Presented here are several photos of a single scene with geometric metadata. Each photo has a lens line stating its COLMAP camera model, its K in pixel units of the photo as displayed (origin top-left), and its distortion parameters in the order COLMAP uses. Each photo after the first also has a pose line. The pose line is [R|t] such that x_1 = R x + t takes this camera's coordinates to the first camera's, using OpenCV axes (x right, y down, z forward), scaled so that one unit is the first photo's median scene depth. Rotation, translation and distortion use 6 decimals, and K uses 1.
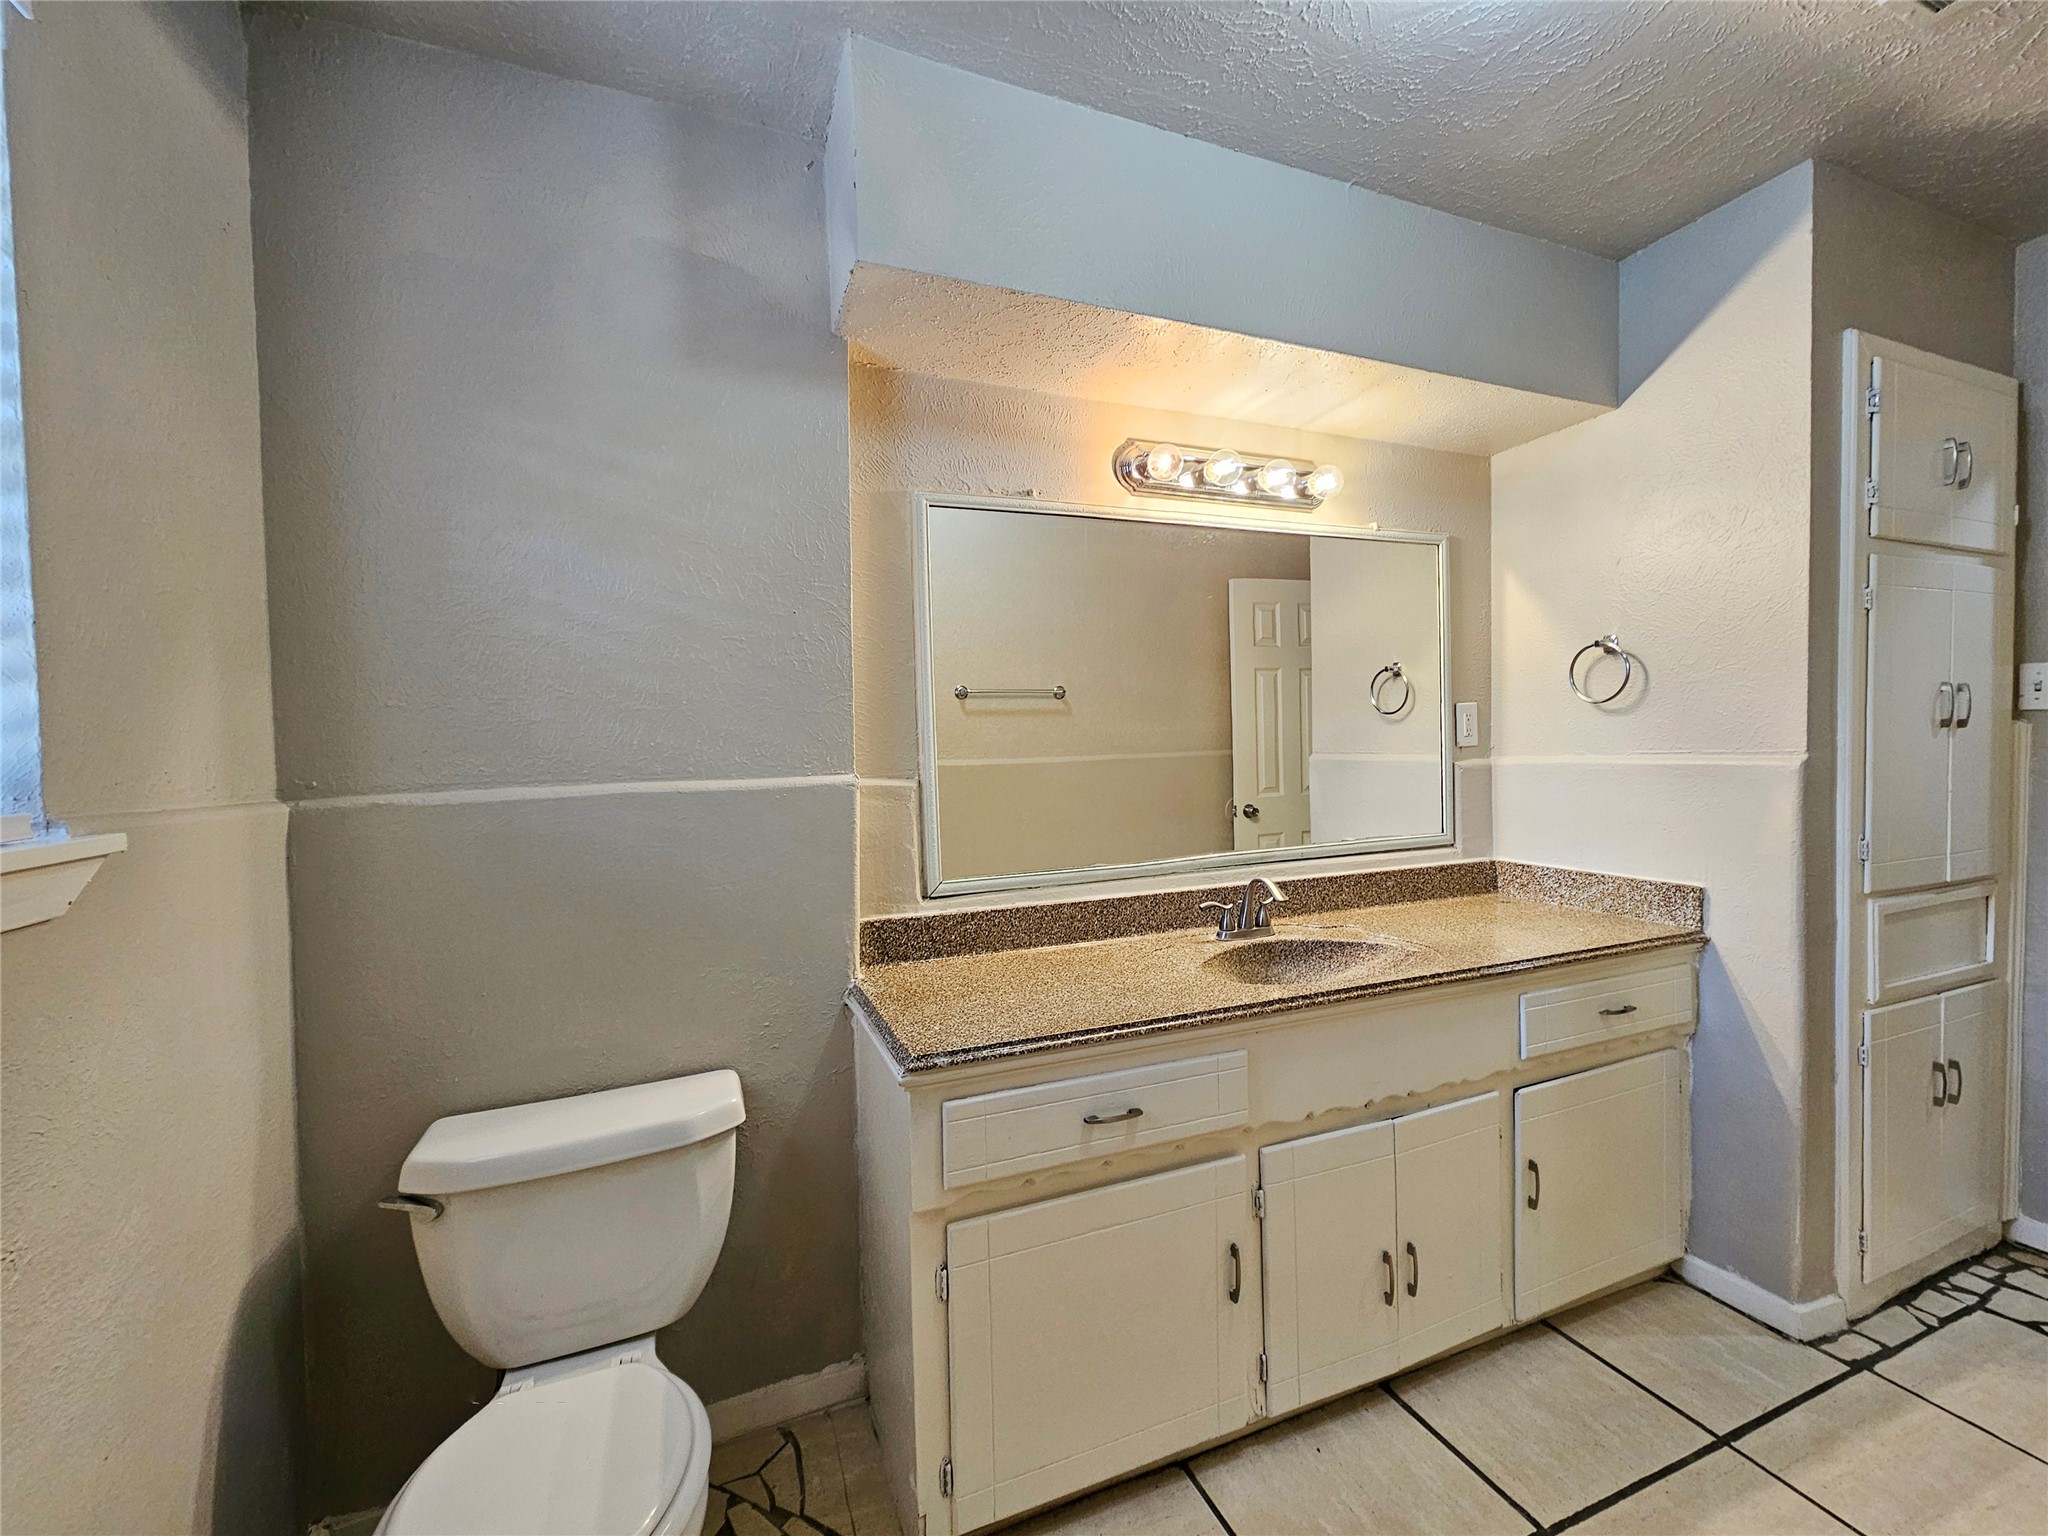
lens RADIAL K [[830.5, 0, 1024.0], [0, 830.5, 768.0], [0, 0, 1]] dist [-0.008780, 0.000005]
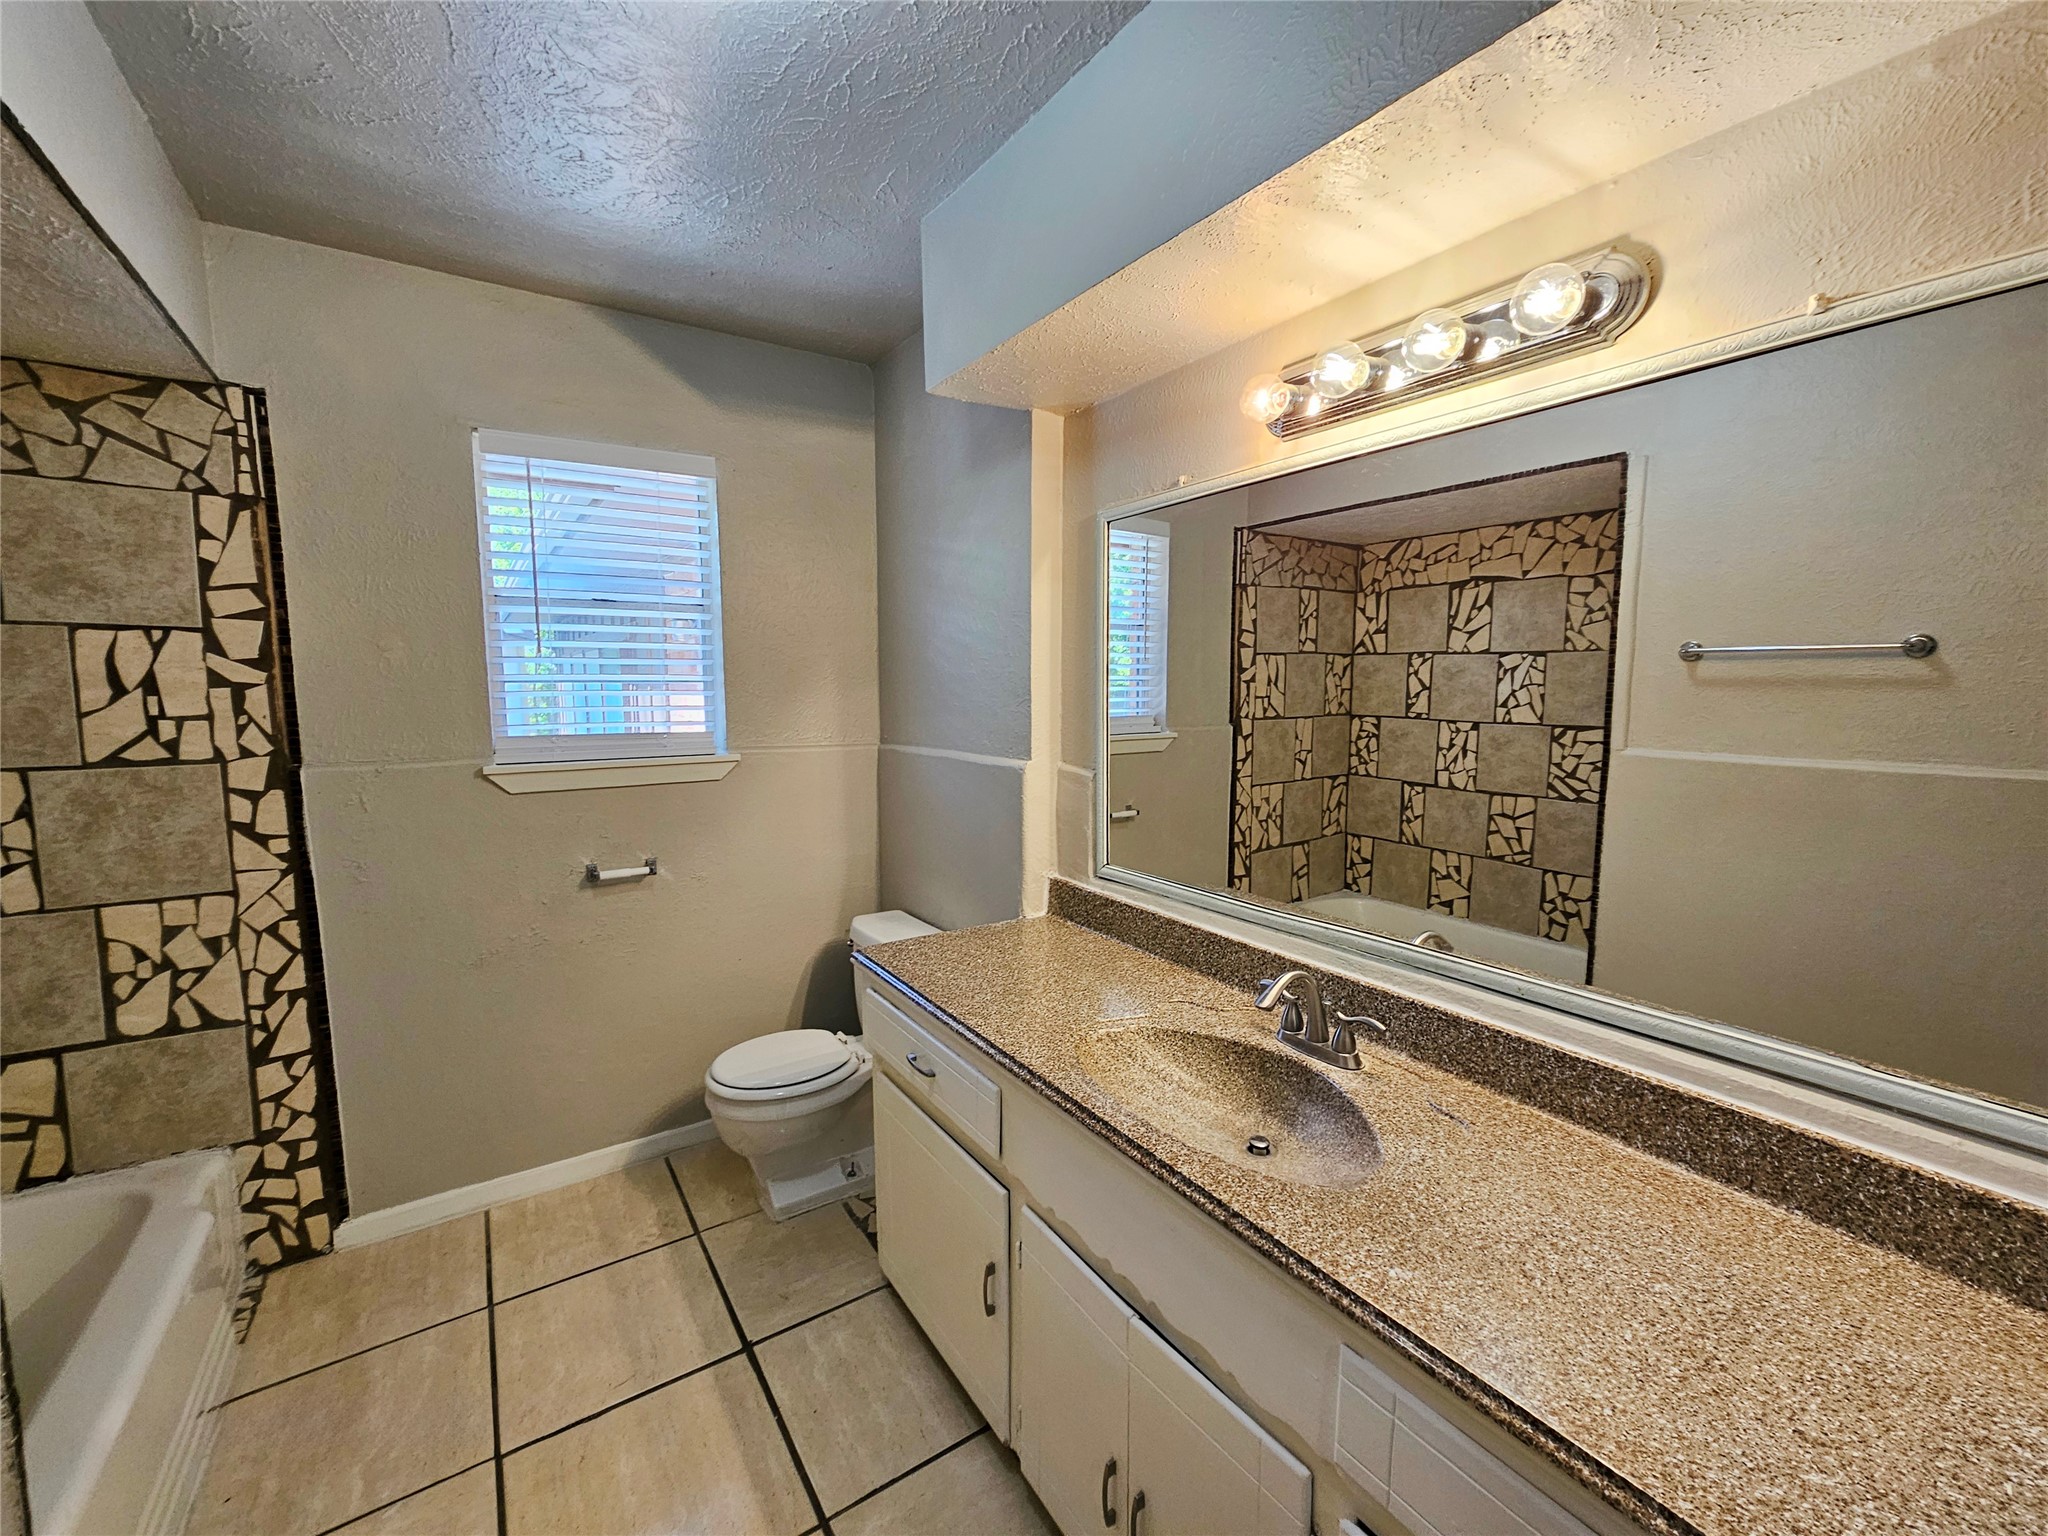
lens RADIAL K [[830.5, 0, 1024.0], [0, 830.5, 768.0], [0, 0, 1]] dist [-0.008780, 0.000005]
pose [[0.212128, 0.126173, -0.969062, 0.934699], [-0.031266, 0.991999, 0.122315, -0.124369], [0.976742, 0.004352, 0.214375, 0.648844]]
